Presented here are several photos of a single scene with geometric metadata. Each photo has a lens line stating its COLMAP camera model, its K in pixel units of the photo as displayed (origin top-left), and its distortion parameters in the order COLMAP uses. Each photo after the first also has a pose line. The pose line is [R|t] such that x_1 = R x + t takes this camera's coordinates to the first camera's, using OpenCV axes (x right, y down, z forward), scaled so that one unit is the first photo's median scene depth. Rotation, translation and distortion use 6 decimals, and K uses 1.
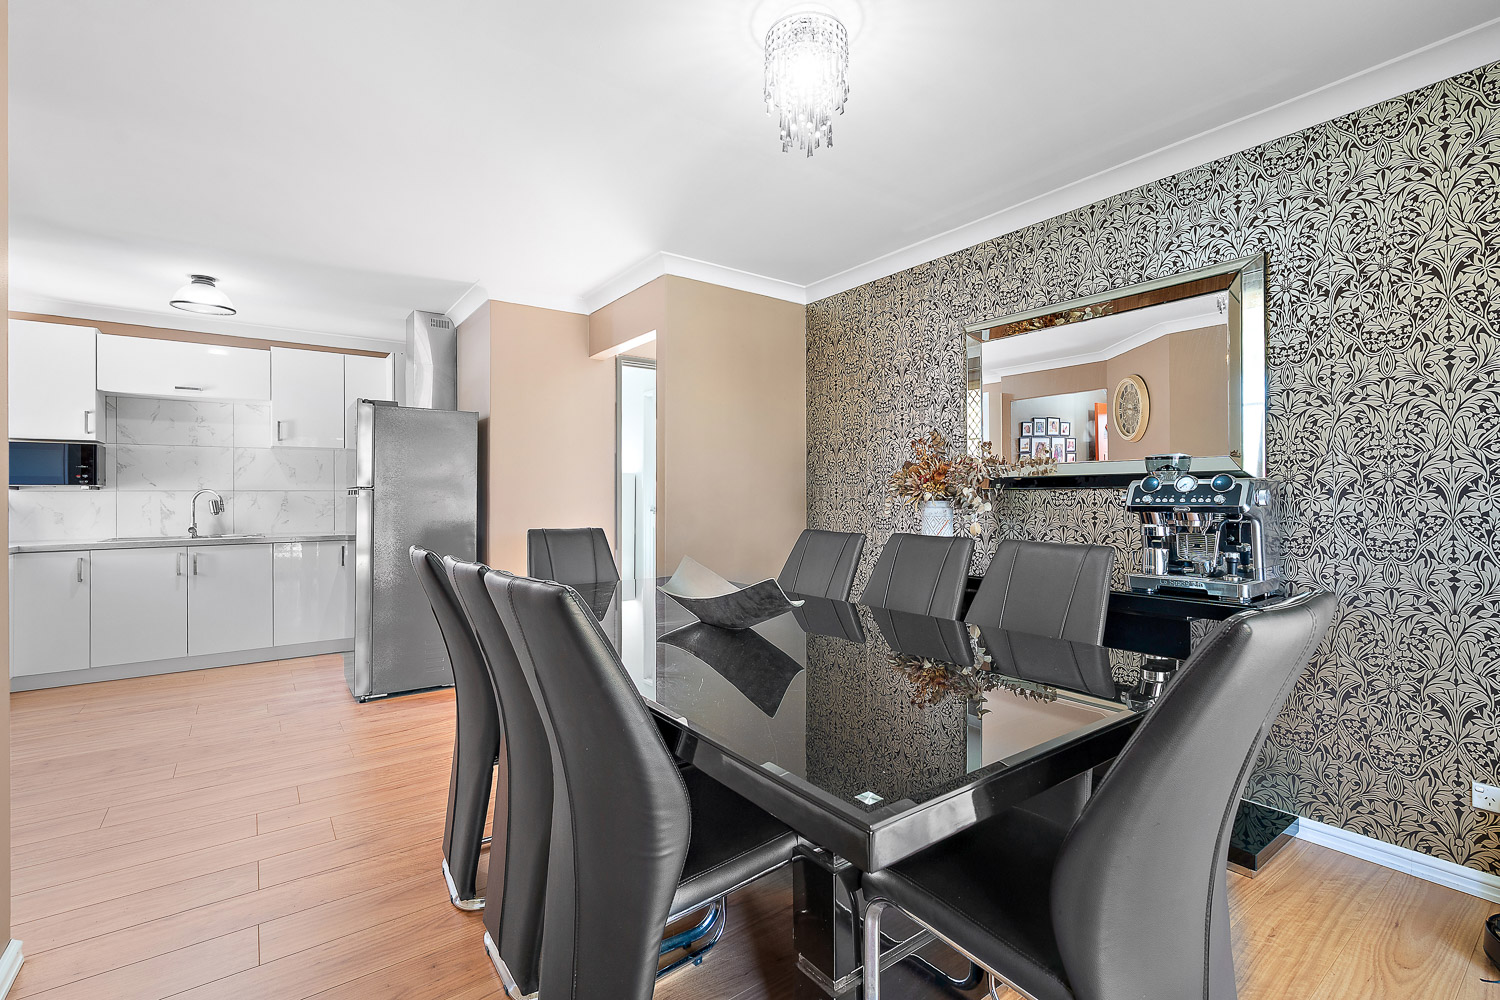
lens RADIAL K [[655.4, 0, 750.0], [0, 655.4, 500.0], [0, 0, 1]] dist [0.001771, 0.000241]
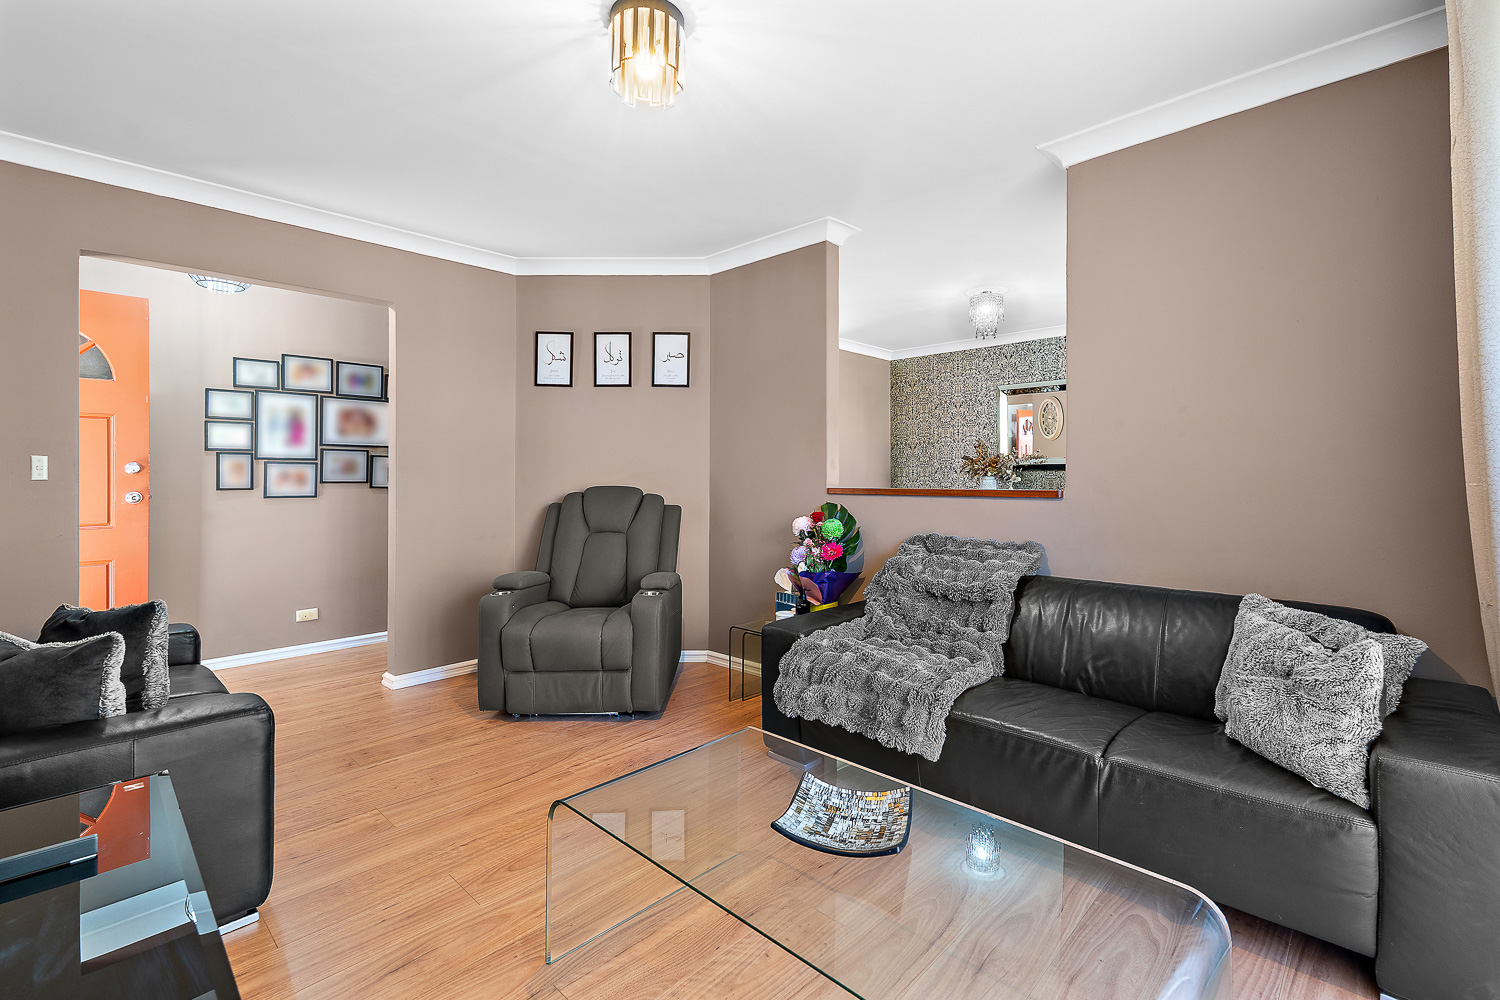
lens RADIAL K [[659.1, 0, 758.8], [0, 659.1, 483.5], [0, 0, 1]] dist [-0.000231, 0.000029]
pose [[0.985278, -0.000444, 0.170962, -0.632075], [-0.000093, 0.999995, 0.003132, 0.014175], [-0.170962, -0.003102, 0.985273, -0.717491]]
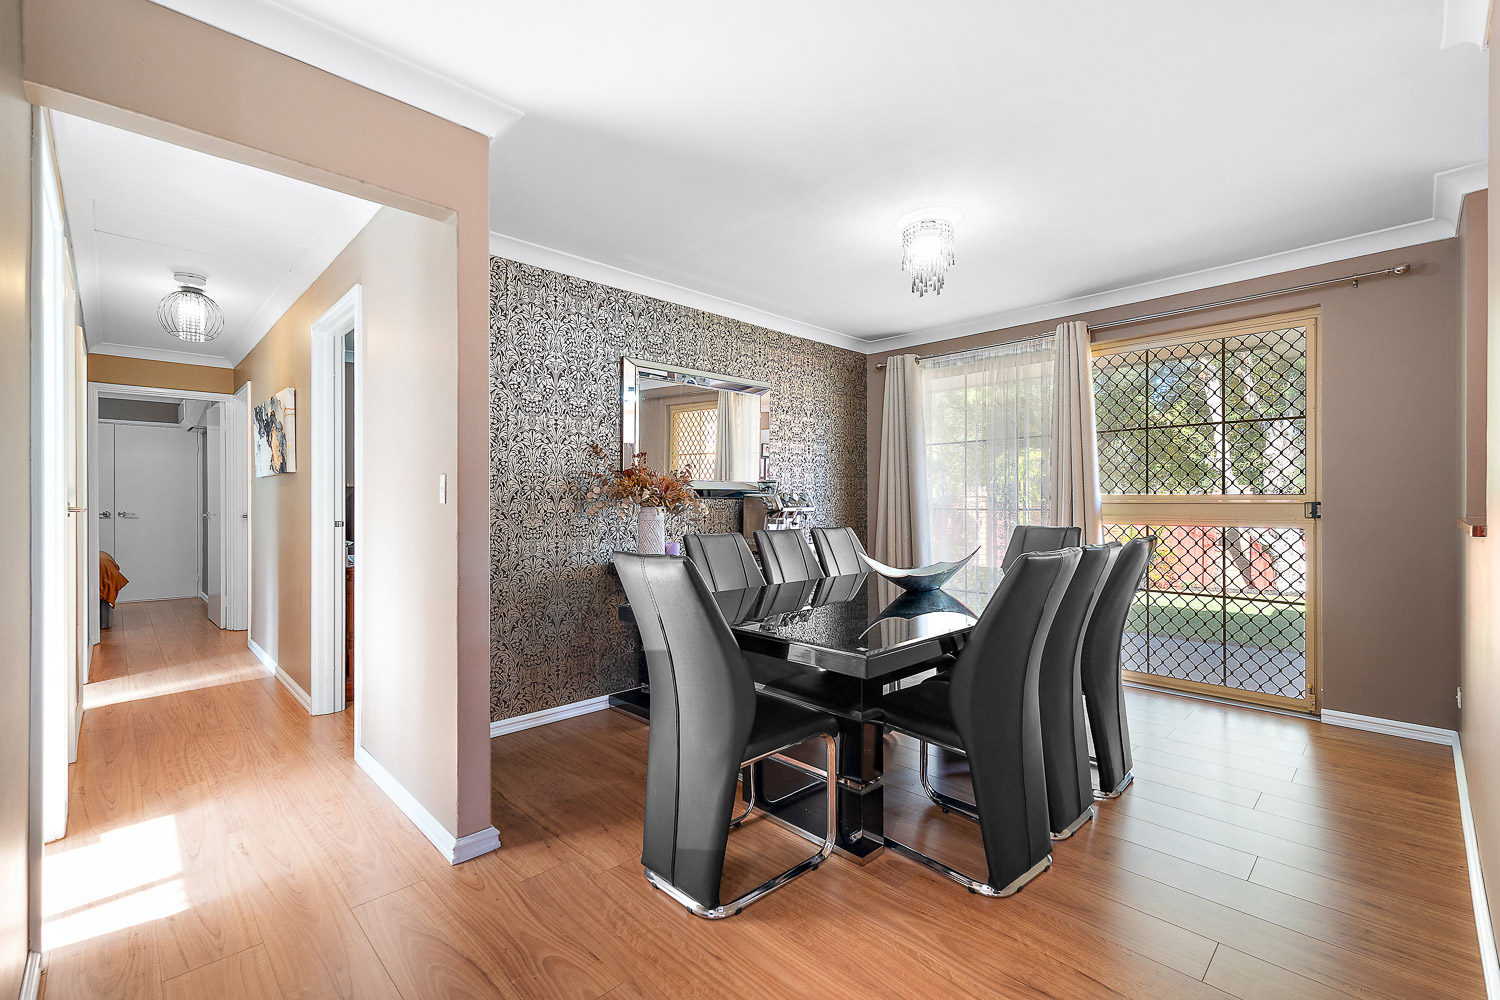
lens RADIAL K [[655.4, 0, 750.0], [0, 655.4, 500.0], [0, 0, 1]] dist [0.001771, 0.000241]
pose [[-0.136316, -0.005564, 0.990650, -0.779925], [-0.000721, 0.999985, 0.005517, -0.016192], [-0.990665, 0.000037, -0.136317, 0.853381]]
